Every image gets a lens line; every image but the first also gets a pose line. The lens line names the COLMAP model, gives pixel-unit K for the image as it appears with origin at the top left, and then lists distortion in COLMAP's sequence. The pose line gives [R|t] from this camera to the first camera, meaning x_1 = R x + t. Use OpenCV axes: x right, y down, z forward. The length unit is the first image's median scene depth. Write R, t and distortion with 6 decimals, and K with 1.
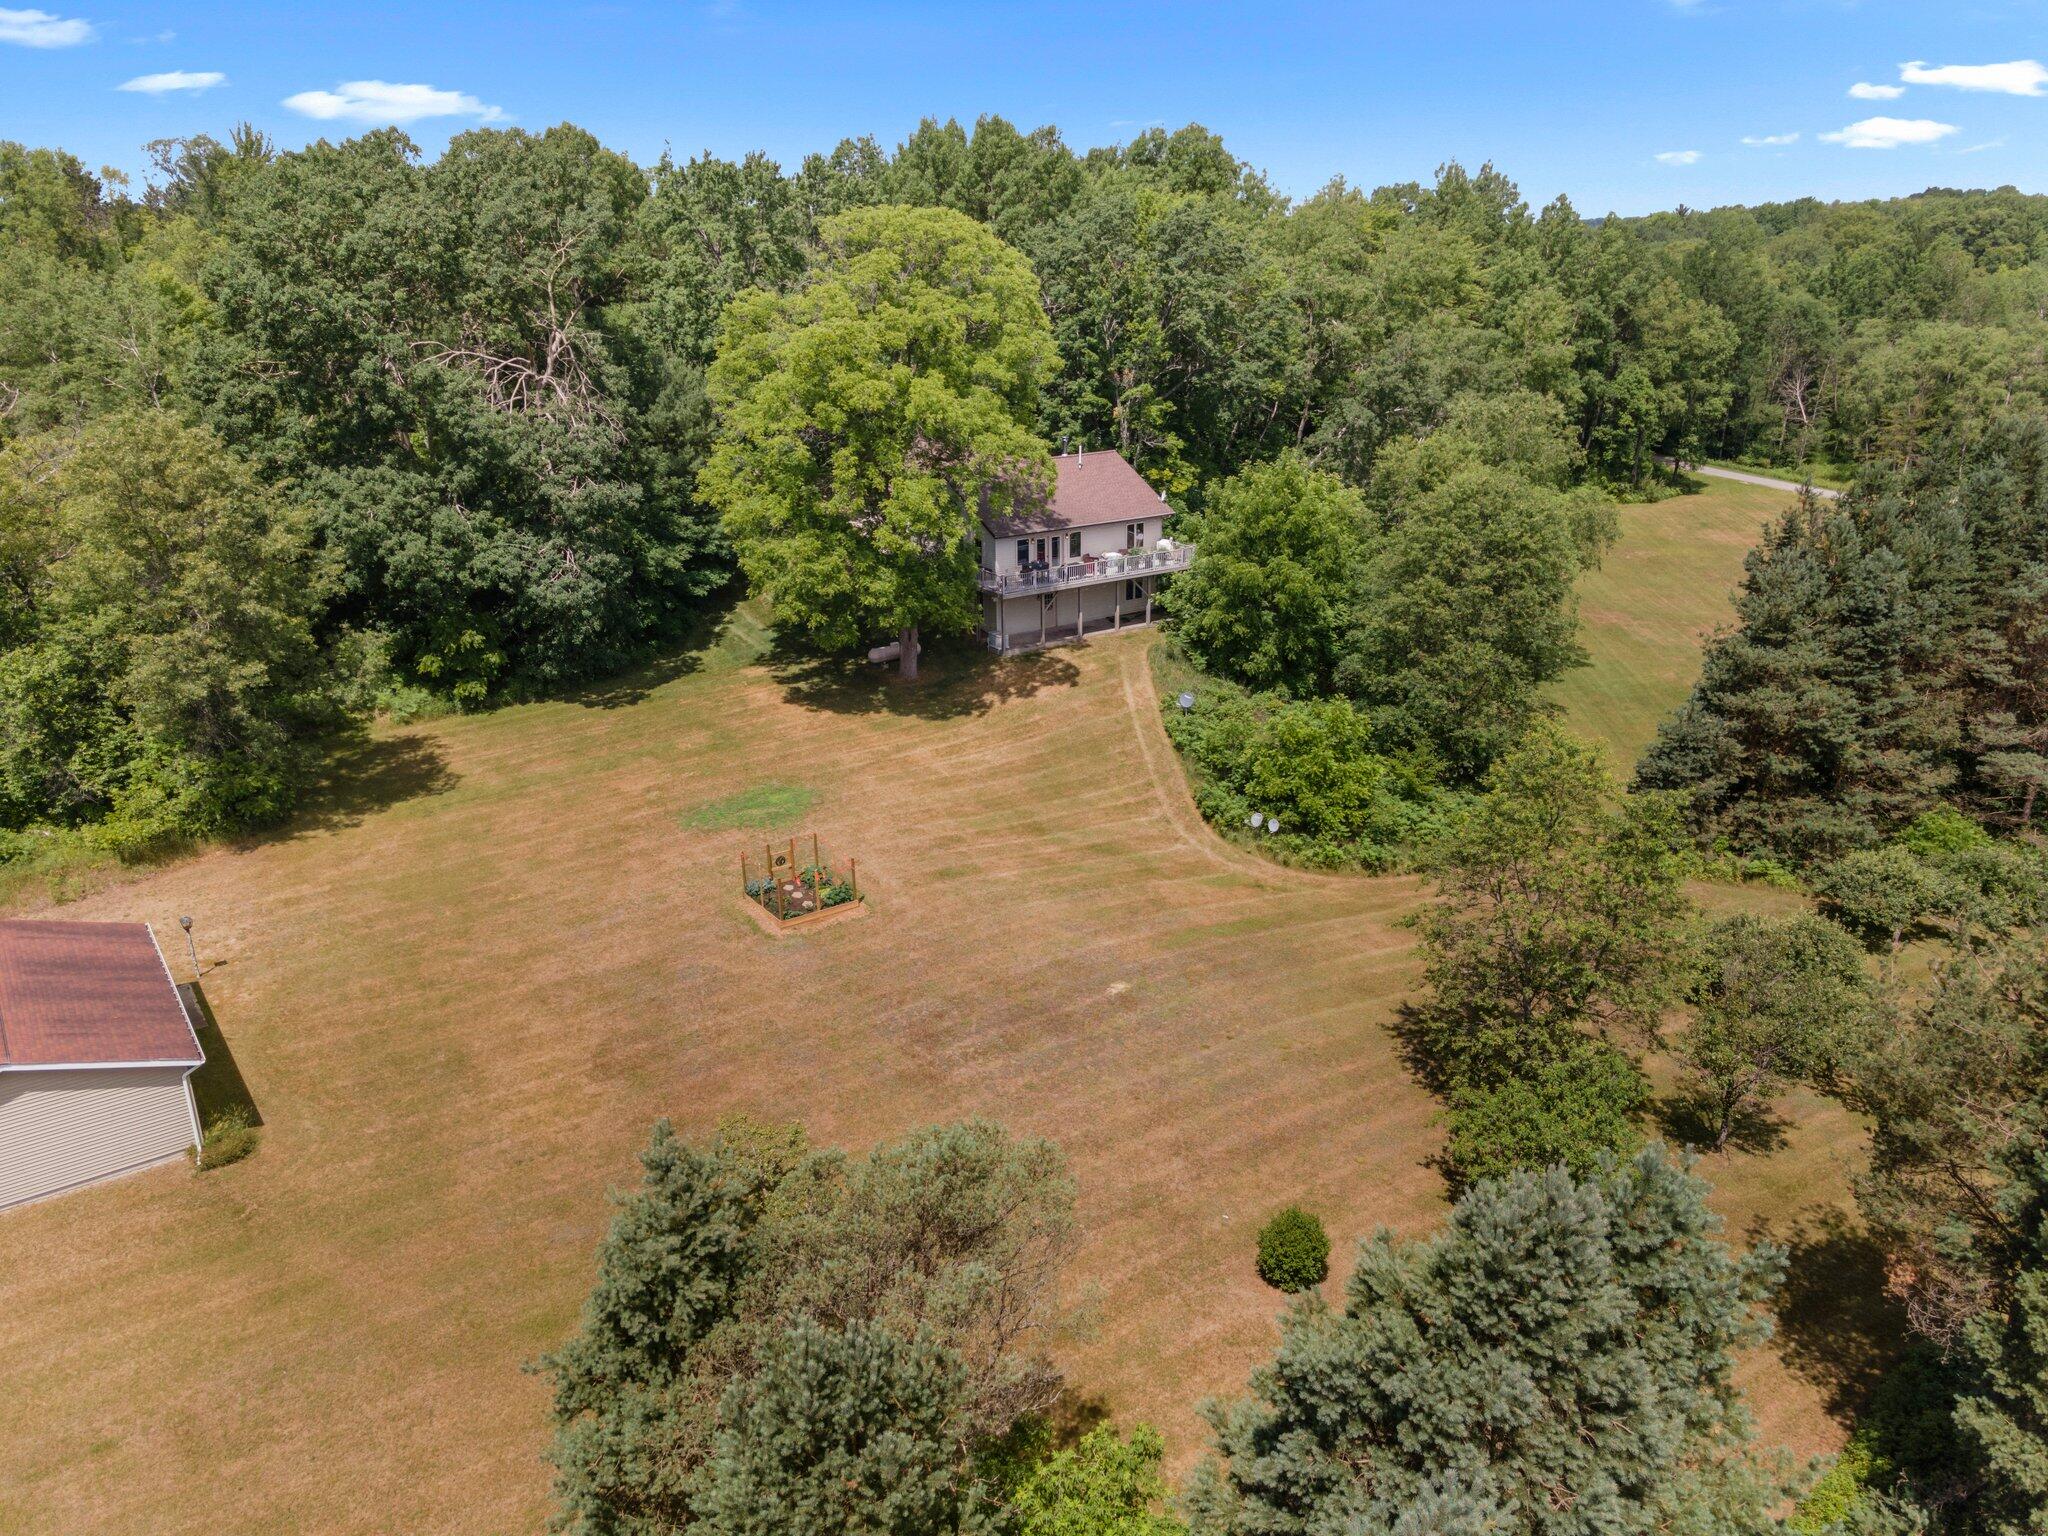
lens RADIAL K [[1508.2, 0, 1024.0], [0, 1508.2, 768.0], [0, 0, 1]] dist [0.047152, 0.000513]
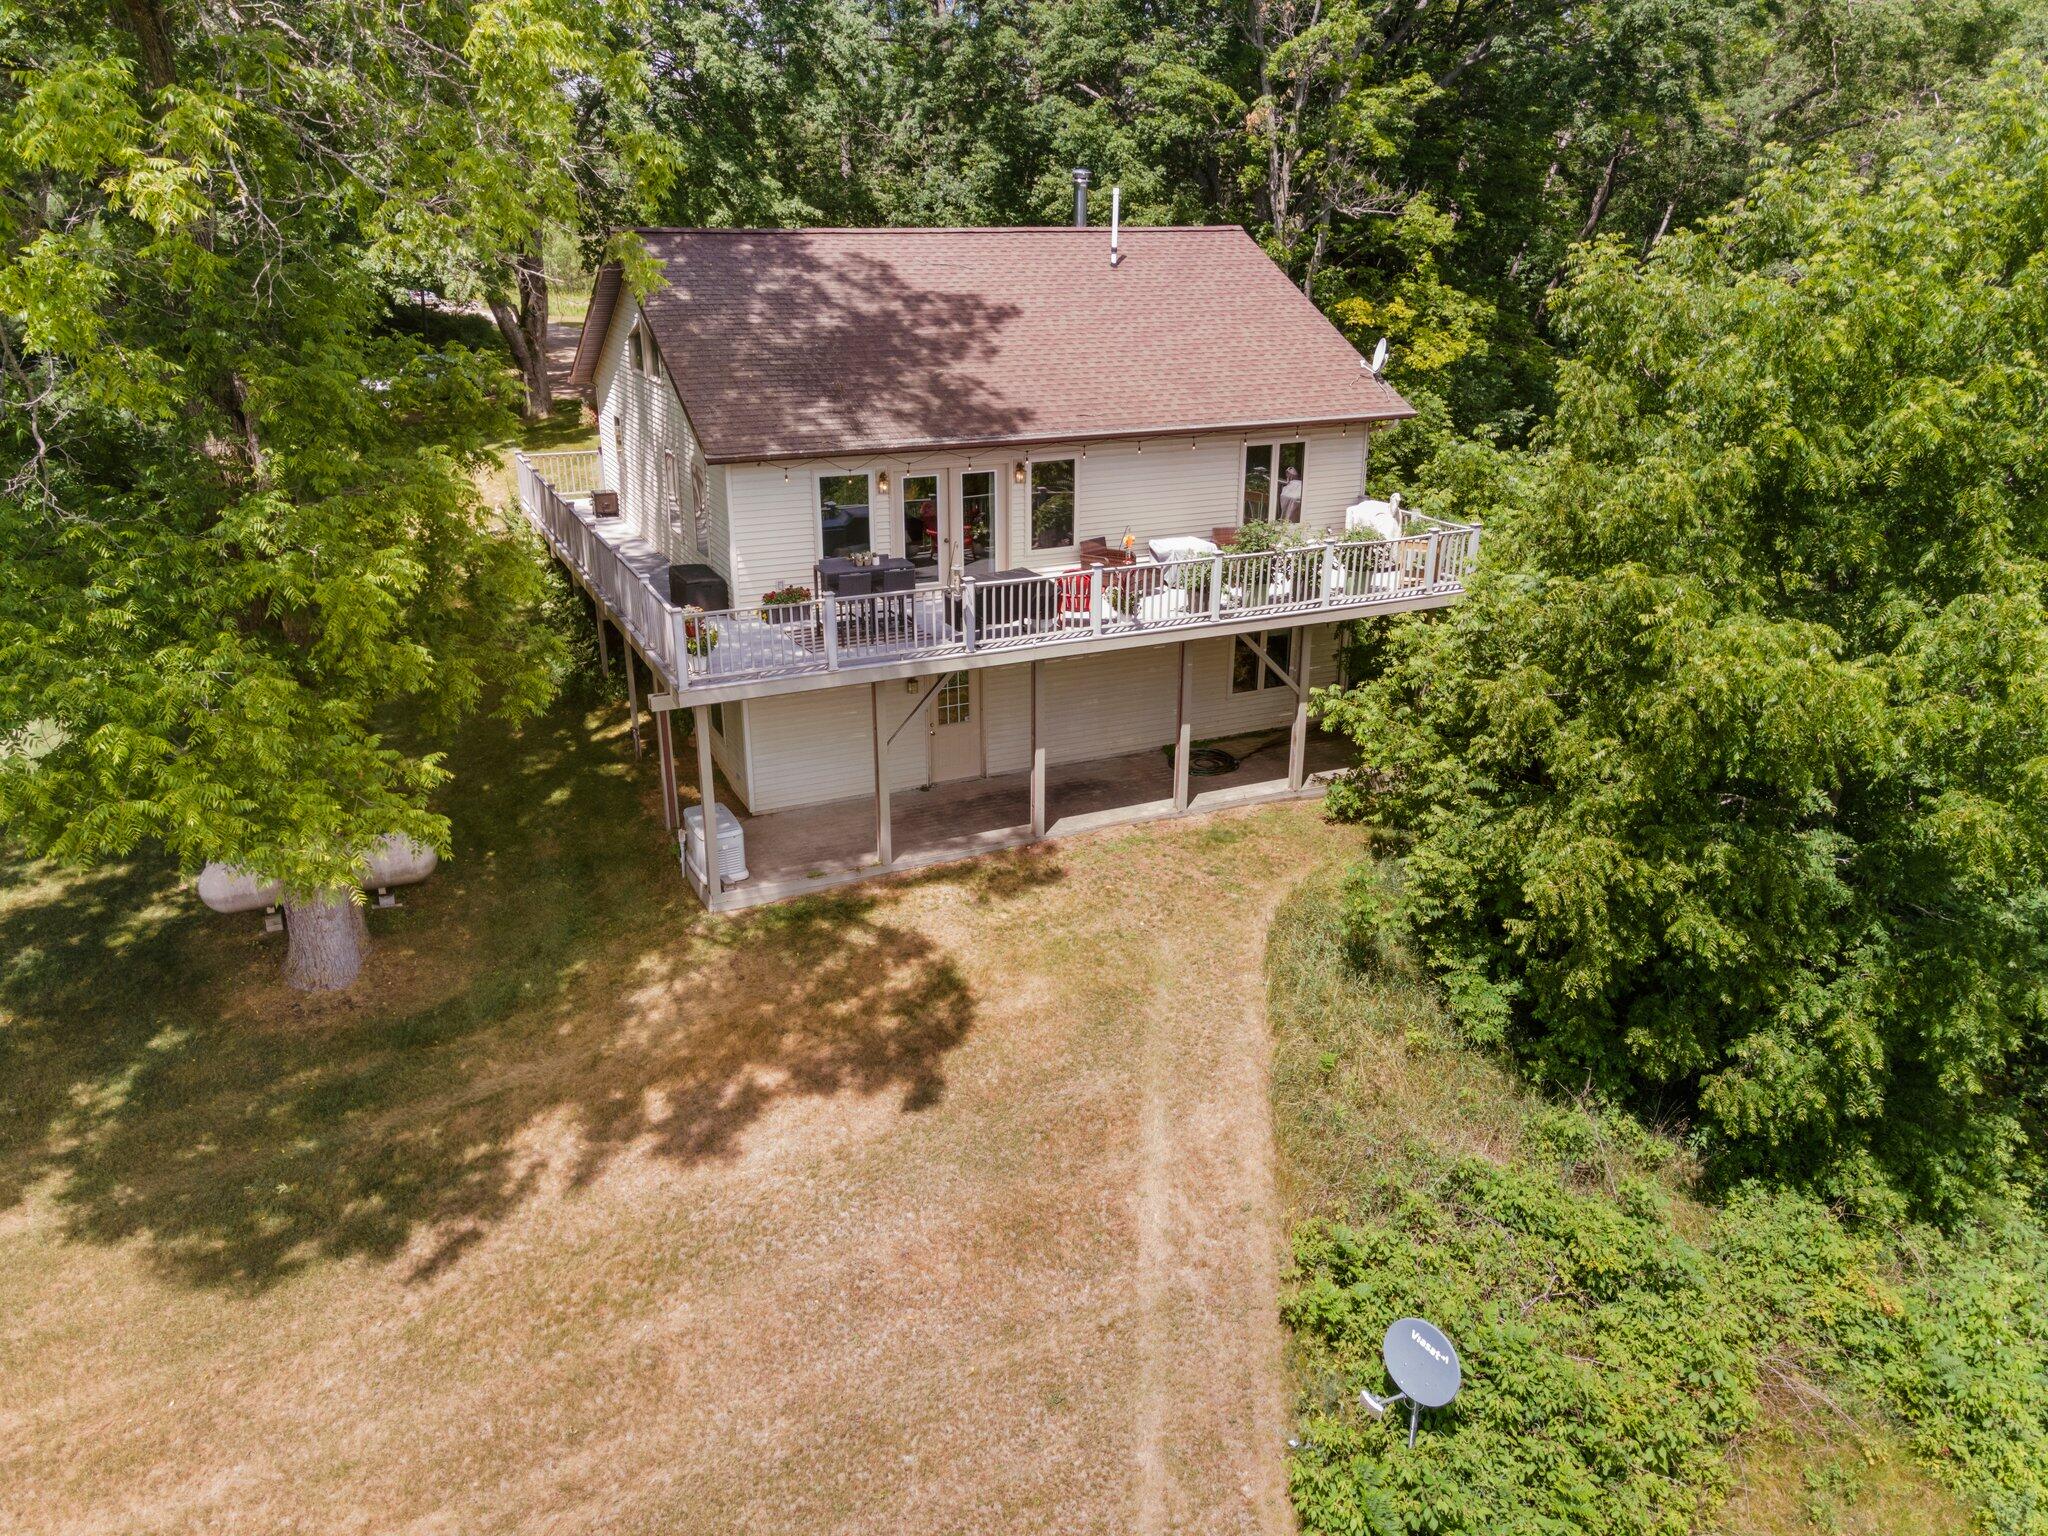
lens RADIAL K [[1508.2, 0, 1024.0], [0, 1508.2, 768.0], [0, 0, 1]] dist [0.047152, 0.000513]
pose [[0.988603, 0.064219, -0.136159, 0.070950], [-0.062440, 0.997899, 0.017301, -0.102215], [0.136984, -0.008602, 0.990536, 0.712487]]
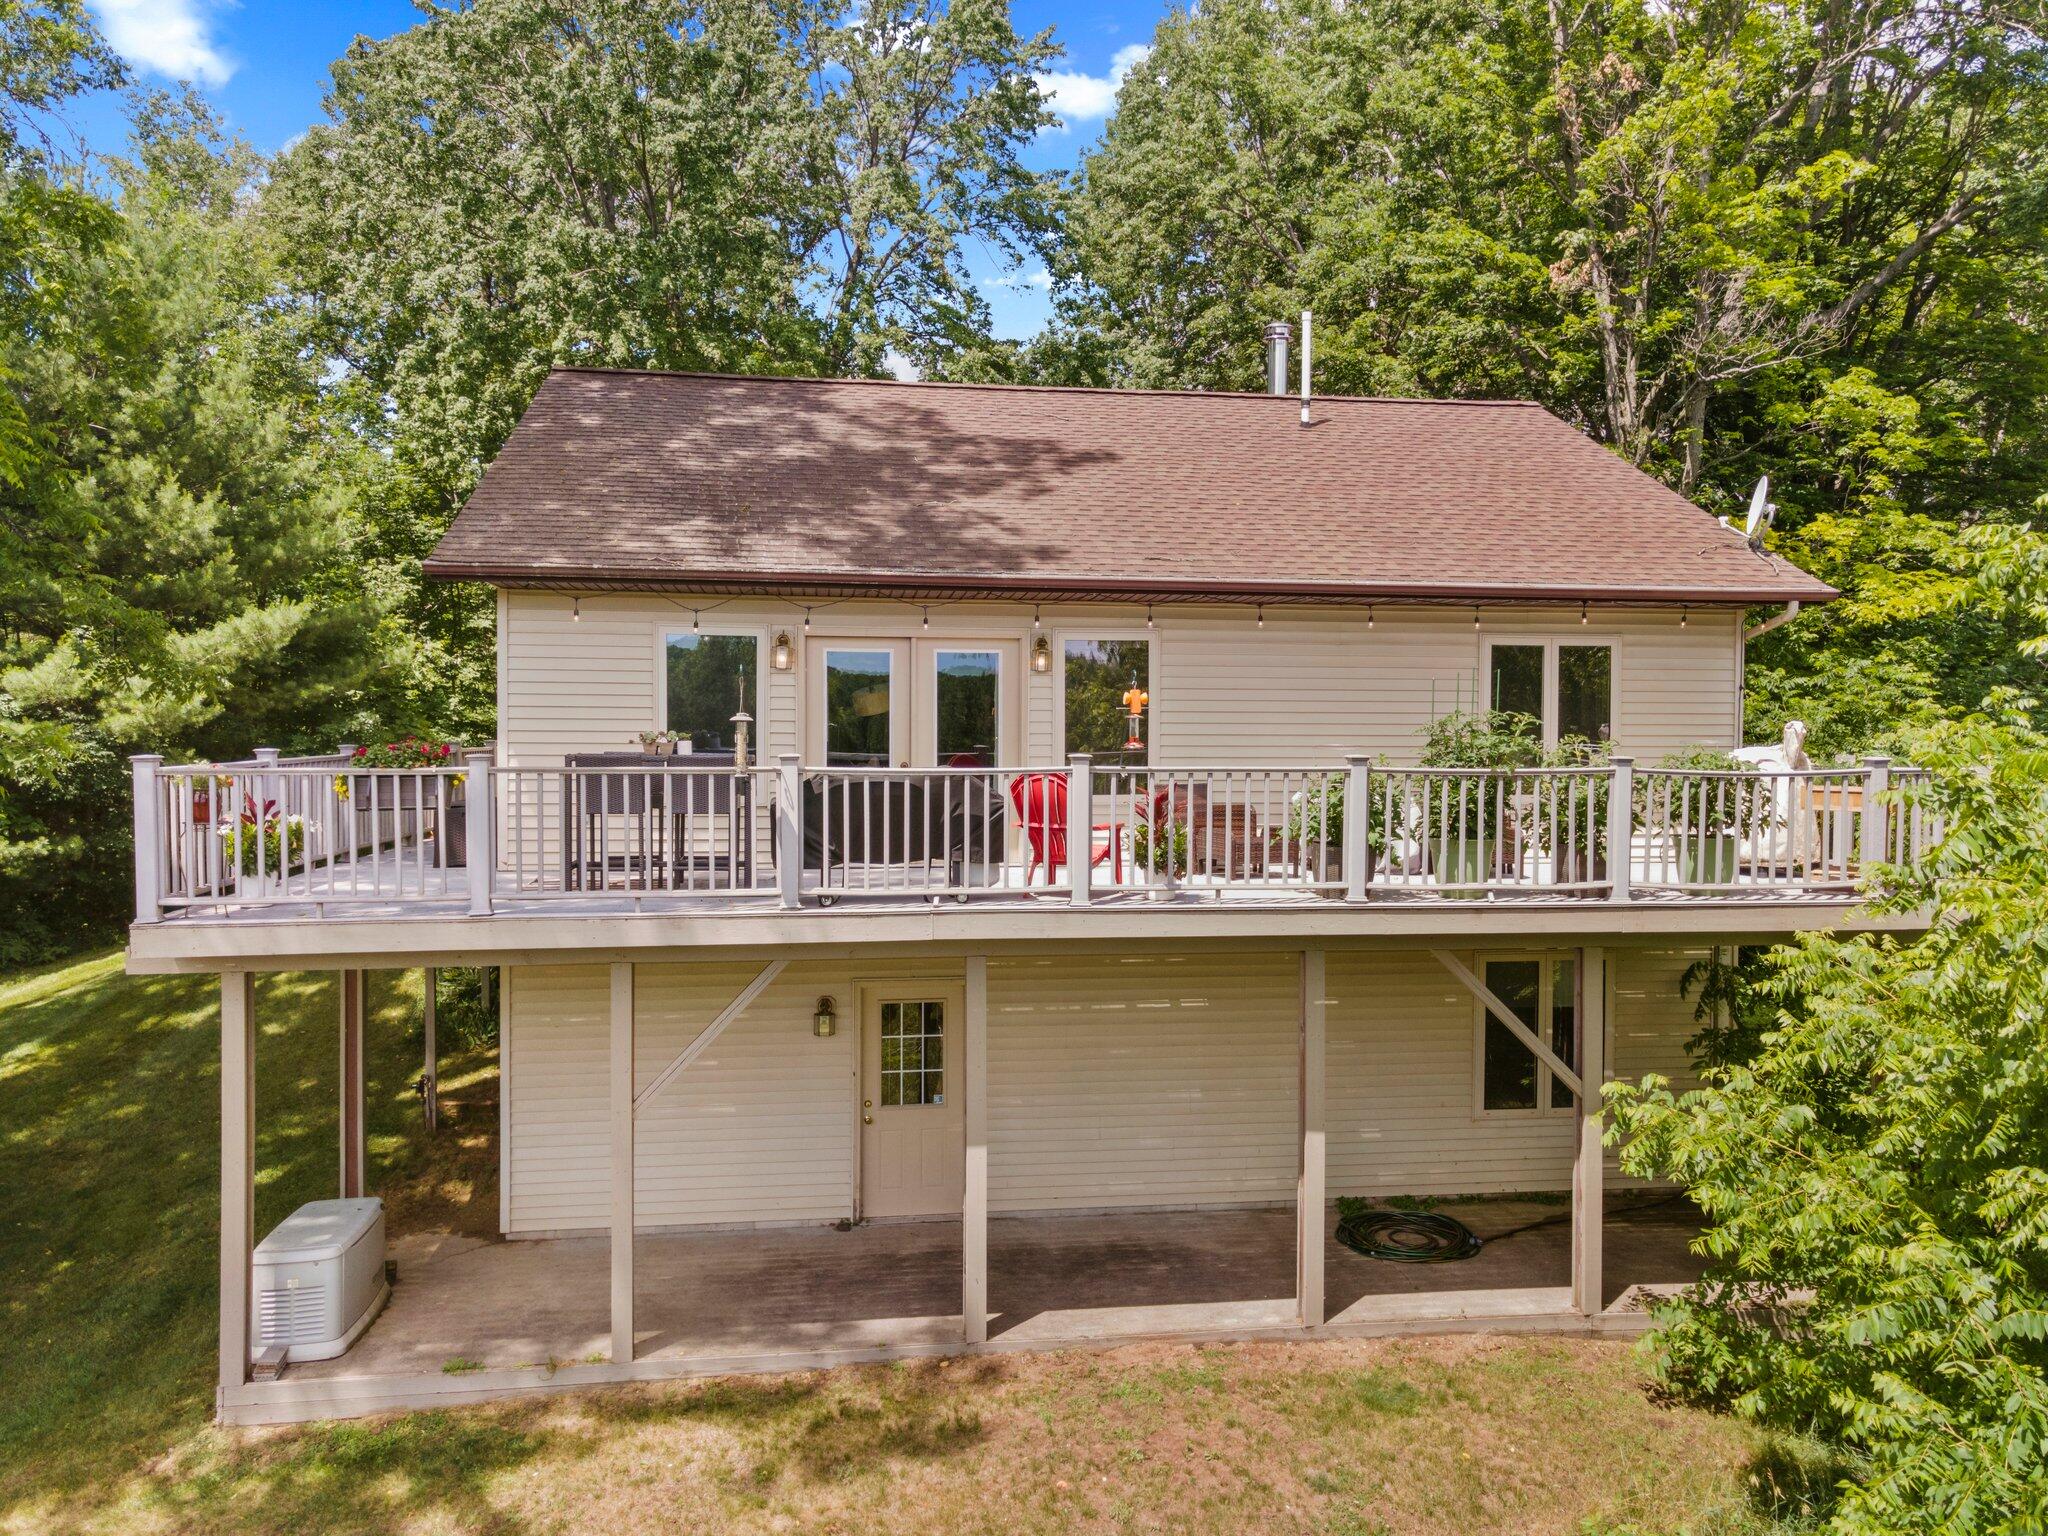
lens RADIAL K [[1508.2, 0, 1024.0], [0, 1508.2, 768.0], [0, 0, 1]] dist [0.047152, 0.000513]
pose [[0.899822, 0.027294, -0.435403, 0.096393], [-0.161020, 0.948351, -0.273320, -0.097075], [0.405455, 0.316048, 0.857741, 0.857826]]
